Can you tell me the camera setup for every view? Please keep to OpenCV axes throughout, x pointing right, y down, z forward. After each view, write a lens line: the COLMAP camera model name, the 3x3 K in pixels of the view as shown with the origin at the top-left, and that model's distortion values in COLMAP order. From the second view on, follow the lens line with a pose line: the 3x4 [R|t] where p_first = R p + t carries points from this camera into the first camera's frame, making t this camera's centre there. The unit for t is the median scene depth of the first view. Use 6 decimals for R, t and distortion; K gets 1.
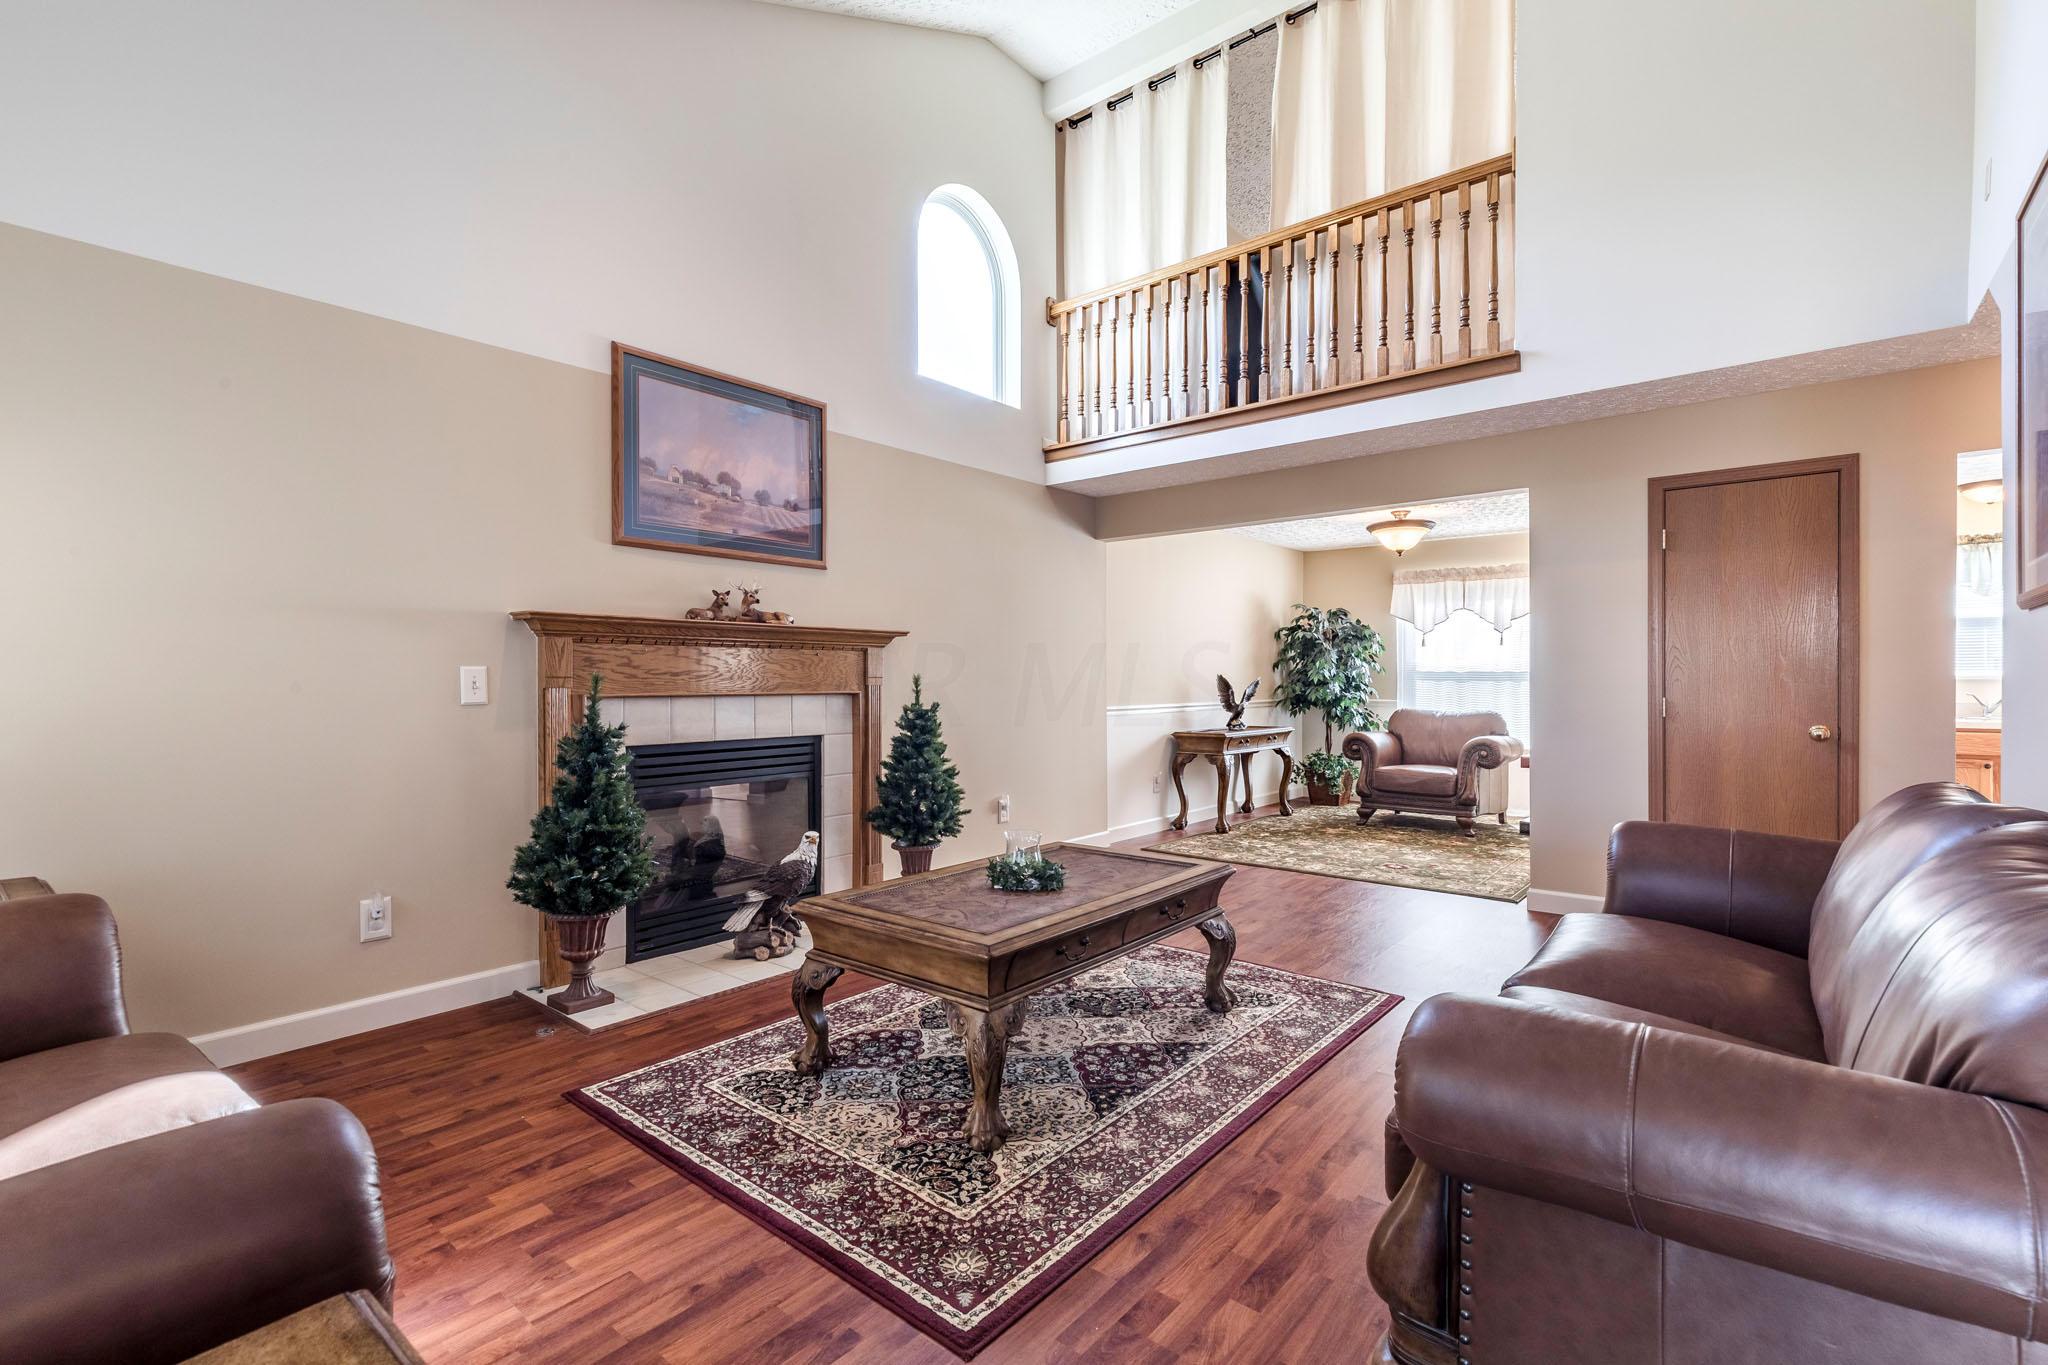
lens RADIAL K [[920.7, 0, 1020.8], [0, 920.7, 678.7], [0, 0, 1]] dist [0.008134, -0.001643]
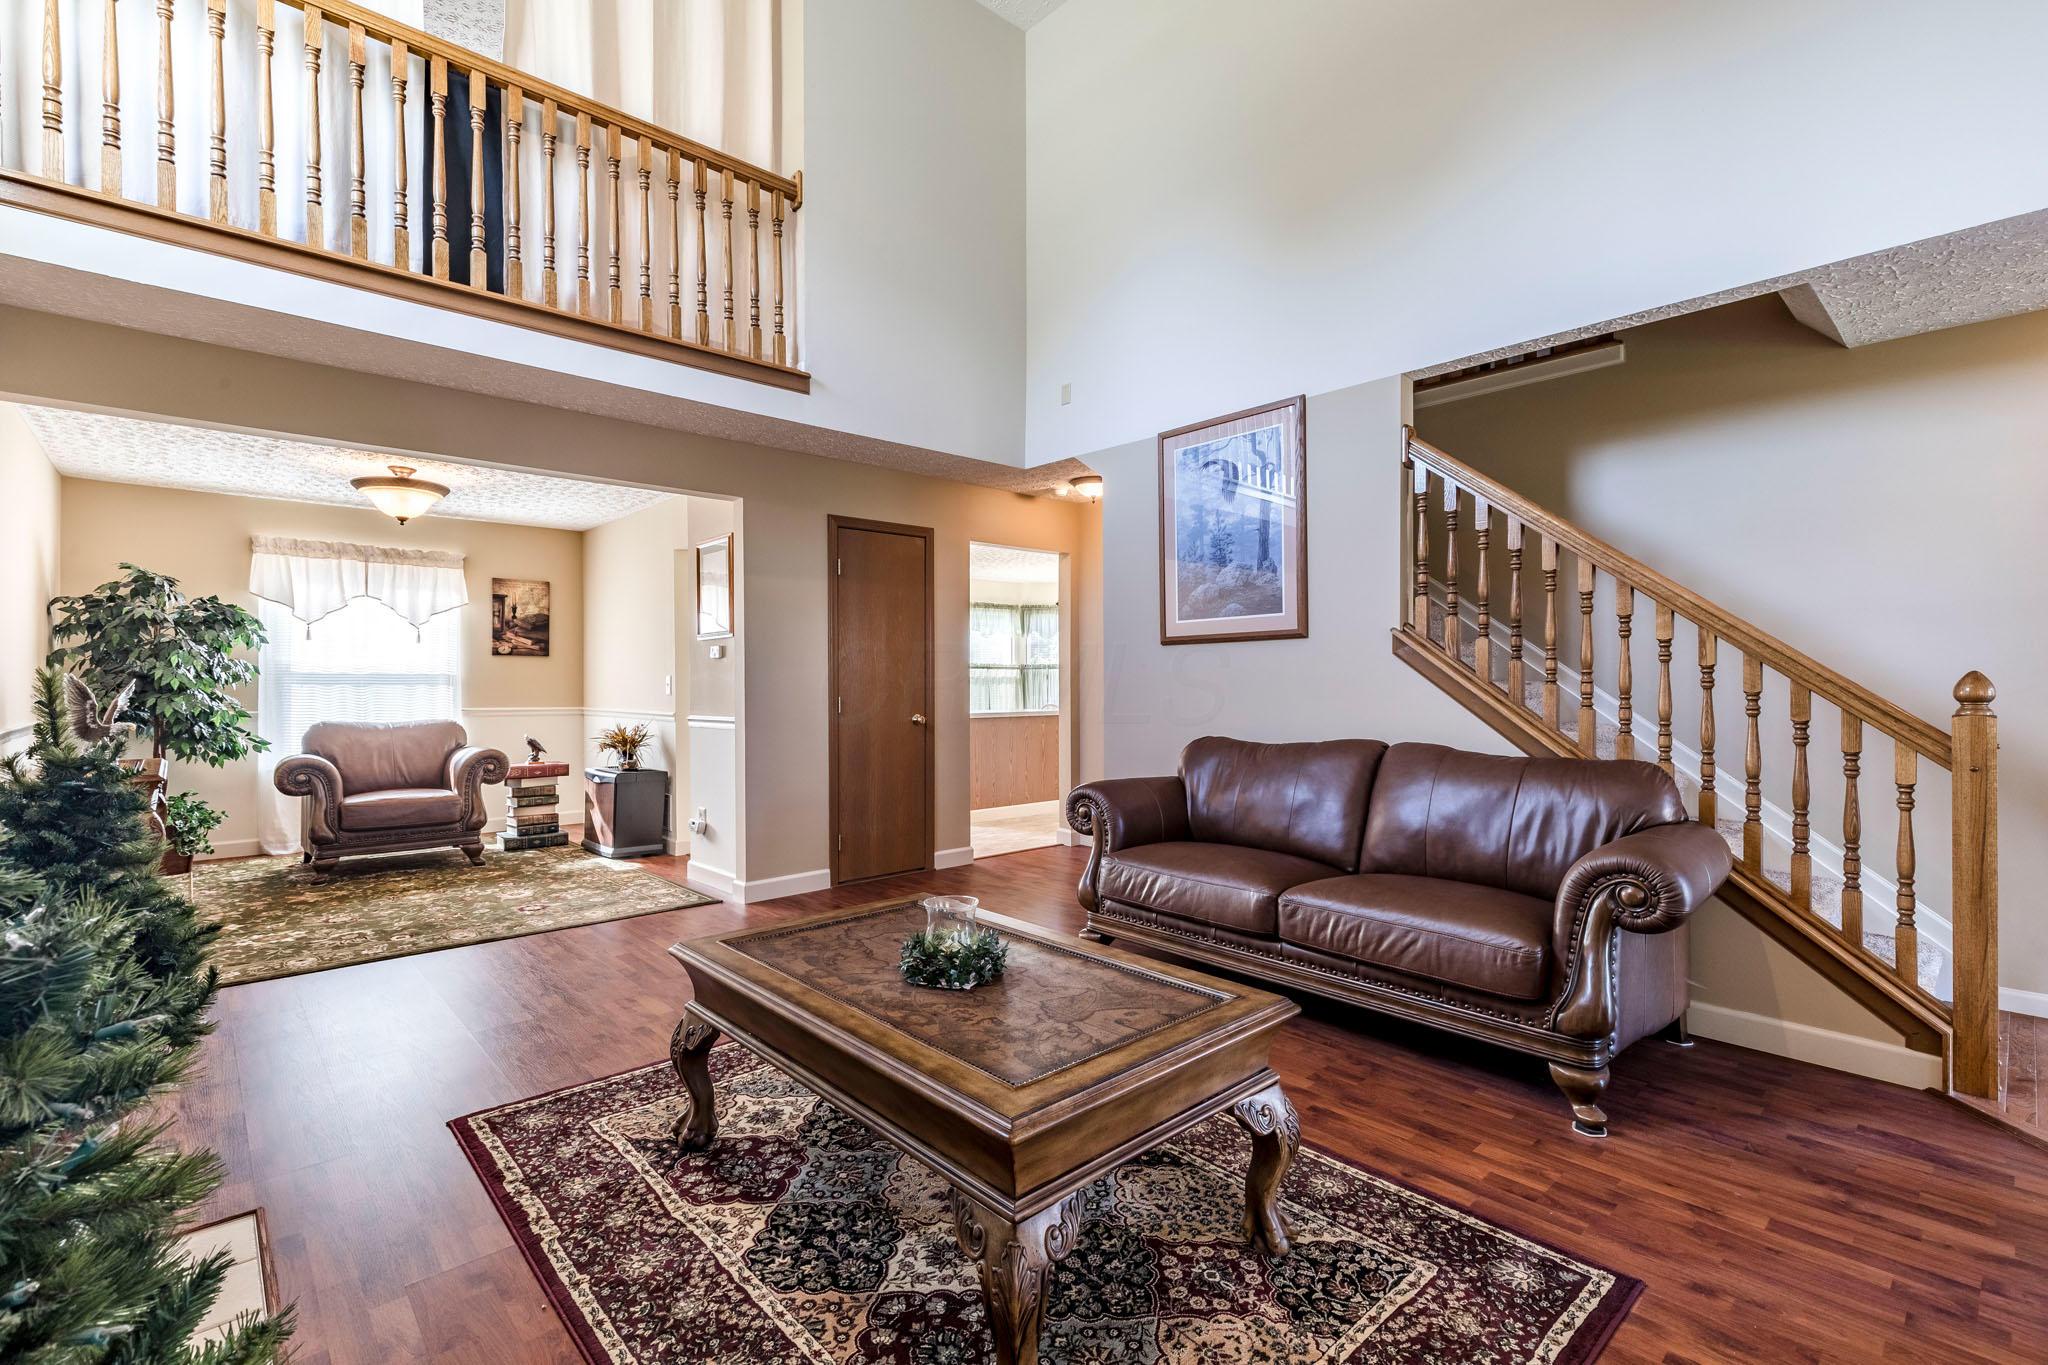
lens RADIAL K [[920.7, 0, 1032.6], [0, 920.7, 684.8], [0, 0, 1]] dist [0.008134, -0.001643]
pose [[0.132299, -0.003641, 0.991203, -0.623287], [0.001499, 0.999993, 0.003473, 0.001135], [-0.991209, 0.001026, 0.132303, 0.779144]]
